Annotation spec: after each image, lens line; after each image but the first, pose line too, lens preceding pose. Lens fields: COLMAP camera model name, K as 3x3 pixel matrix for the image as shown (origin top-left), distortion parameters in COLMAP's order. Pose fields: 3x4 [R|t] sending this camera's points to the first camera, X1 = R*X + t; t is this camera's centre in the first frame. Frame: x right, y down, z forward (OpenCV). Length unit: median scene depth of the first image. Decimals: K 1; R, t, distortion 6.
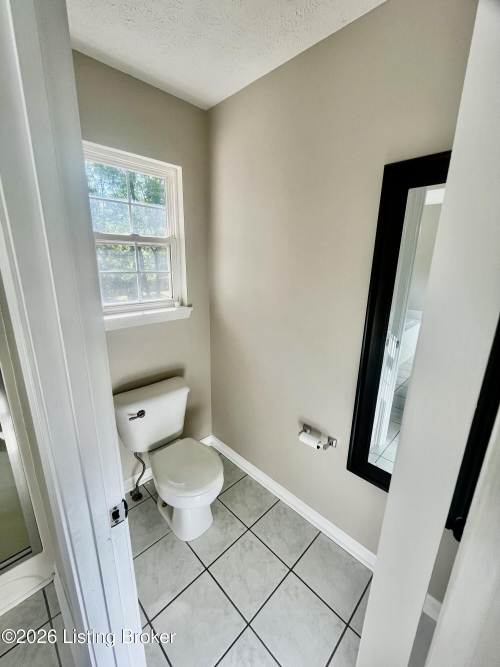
lens RADIAL K [[270.1, 0, 250.0], [0, 270.1, 333.5], [0, 0, 1]] dist [-0.001823, -0.000258]
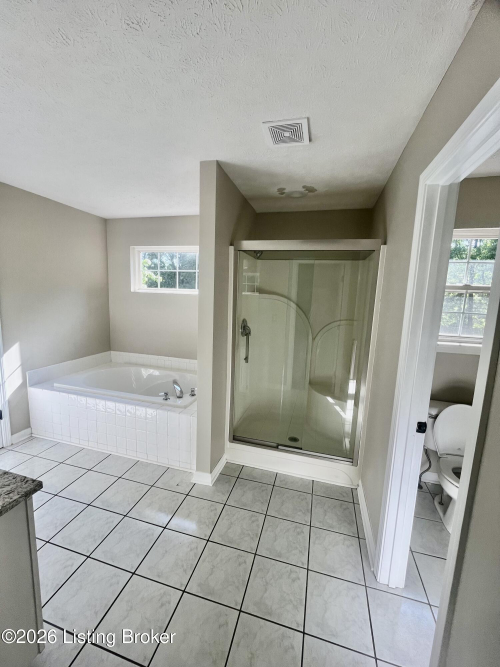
lens RADIAL K [[270.1, 0, 250.0], [0, 270.1, 333.5], [0, 0, 1]] dist [-0.001823, -0.000258]
pose [[0.505176, 0.123946, -0.854069, 0.183582], [-0.261636, 0.965055, -0.014704, 0.153941], [0.822401, 0.230883, 0.519951, -0.488181]]
